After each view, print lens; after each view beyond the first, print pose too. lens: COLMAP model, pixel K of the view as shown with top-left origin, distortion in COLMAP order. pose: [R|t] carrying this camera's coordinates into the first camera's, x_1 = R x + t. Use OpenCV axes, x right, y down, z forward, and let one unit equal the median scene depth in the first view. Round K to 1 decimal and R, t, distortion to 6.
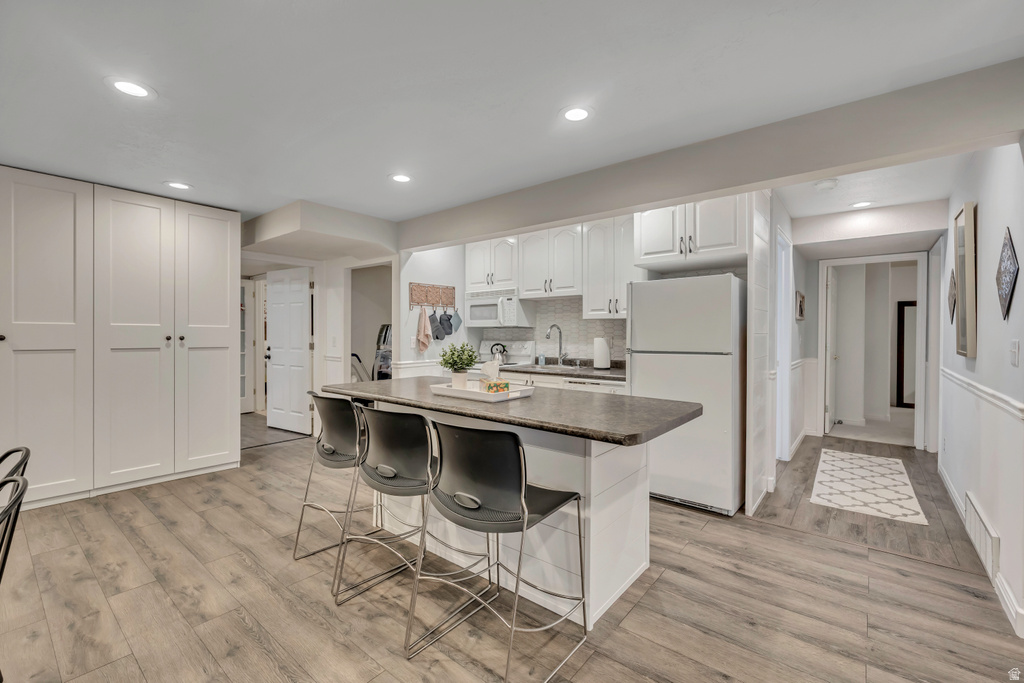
lens RADIAL K [[434.8, 0, 512.0], [0, 434.8, 341.5], [0, 0, 1]] dist [-0.006570, -0.000402]
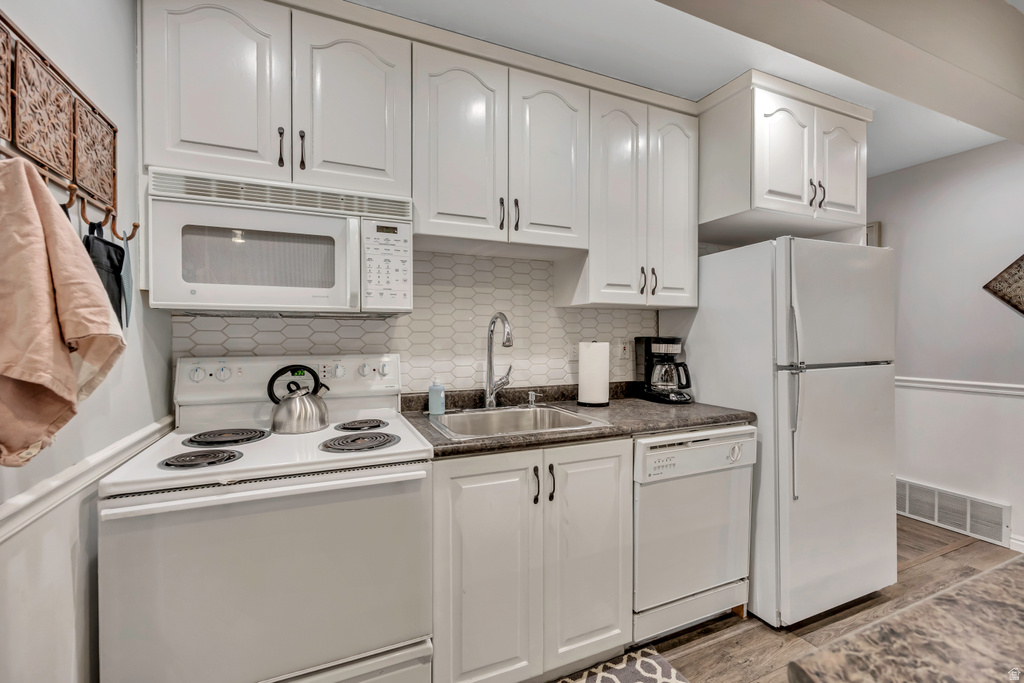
lens RADIAL K [[443.2, 0, 509.6], [0, 443.2, 332.5], [0, 0, 1]] dist [-0.001789, 0.000086]
pose [[0.450631, -0.003945, 0.892701, -0.263588], [0.014882, 0.999884, -0.003093, -0.016695], [-0.892586, 0.014680, 0.450638, 0.769733]]
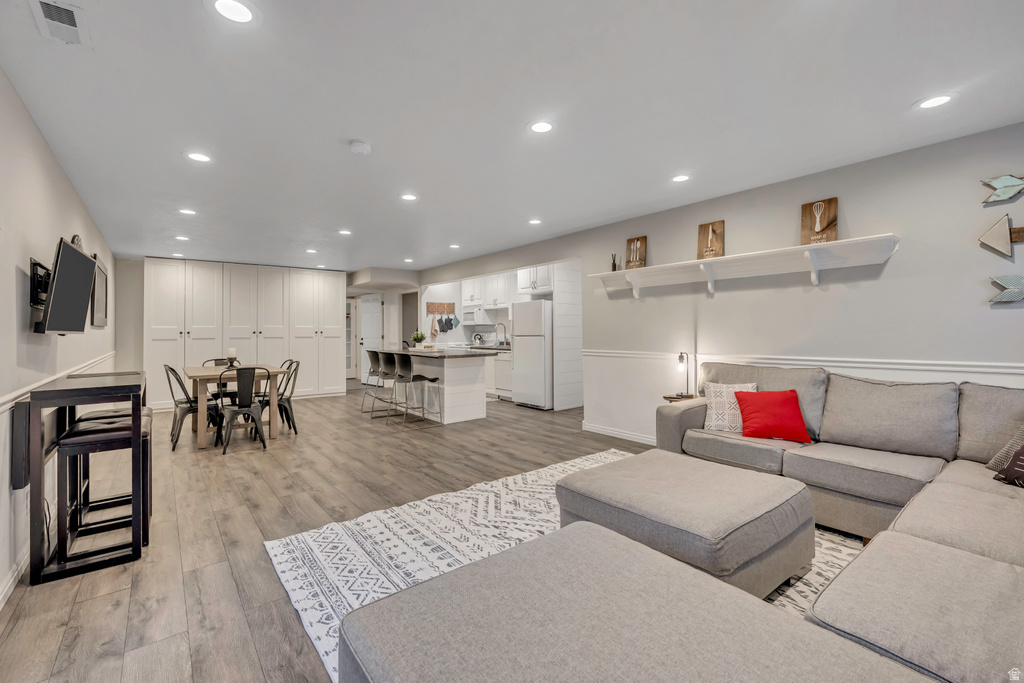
lens RADIAL K [[443.2, 0, 509.6], [0, 443.2, 332.5], [0, 0, 1]] dist [-0.001789, 0.000086]
pose [[0.975650, -0.012612, -0.218971, 0.522443], [0.009666, 0.999848, -0.014518, 0.026993], [0.219121, 0.012048, 0.975623, -0.780170]]
